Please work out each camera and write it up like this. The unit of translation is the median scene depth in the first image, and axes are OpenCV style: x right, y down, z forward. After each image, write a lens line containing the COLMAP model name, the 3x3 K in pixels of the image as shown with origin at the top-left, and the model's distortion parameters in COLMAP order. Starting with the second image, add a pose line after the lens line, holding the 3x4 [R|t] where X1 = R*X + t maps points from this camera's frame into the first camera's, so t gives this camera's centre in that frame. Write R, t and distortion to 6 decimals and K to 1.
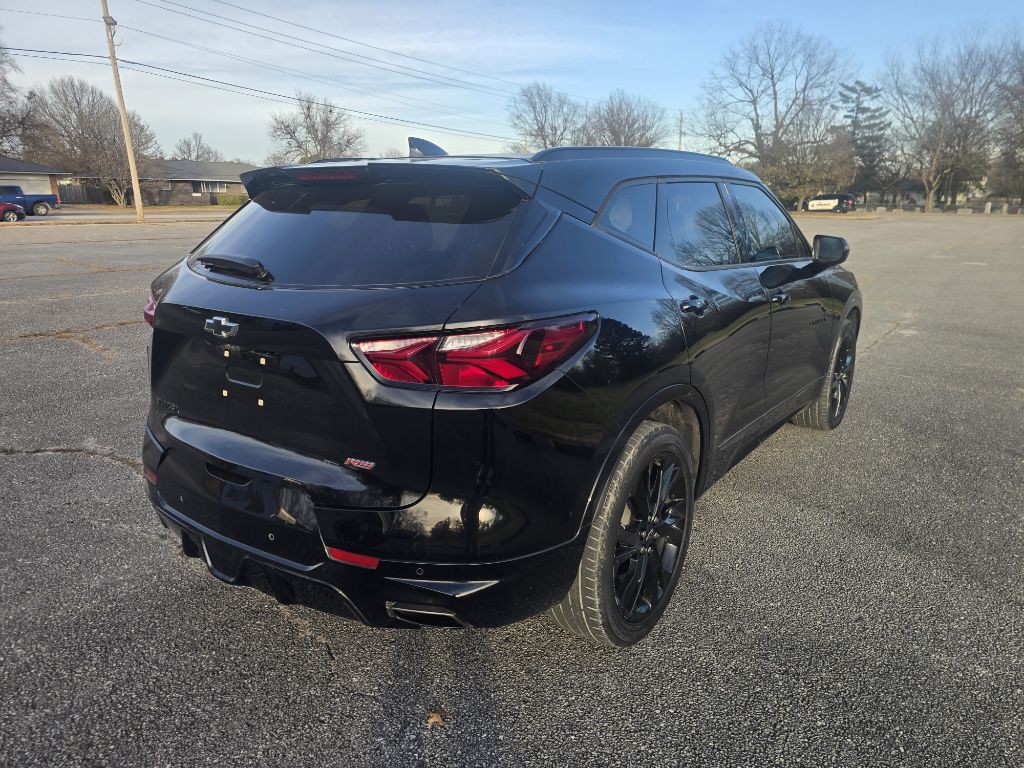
lens RADIAL K [[678.5, 0, 540.7], [0, 678.5, 374.8], [0, 0, 1]] dist [0.028109, -0.020867]
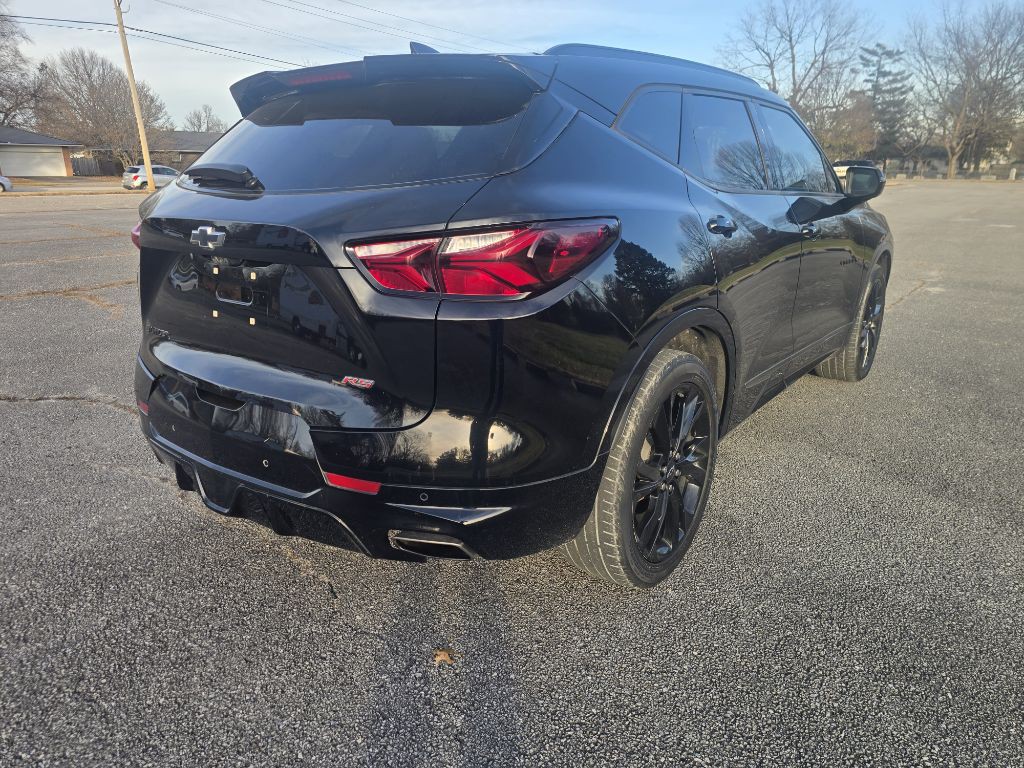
lens RADIAL K [[678.5, 0, 529.8], [0, 678.5, 377.9], [0, 0, 1]] dist [0.028109, -0.020867]
pose [[0.999527, 0.000159, -0.030766, -0.004815], [0.001249, 0.998952, 0.045757, 0.068183], [0.030741, -0.045773, 0.998479, 0.074735]]
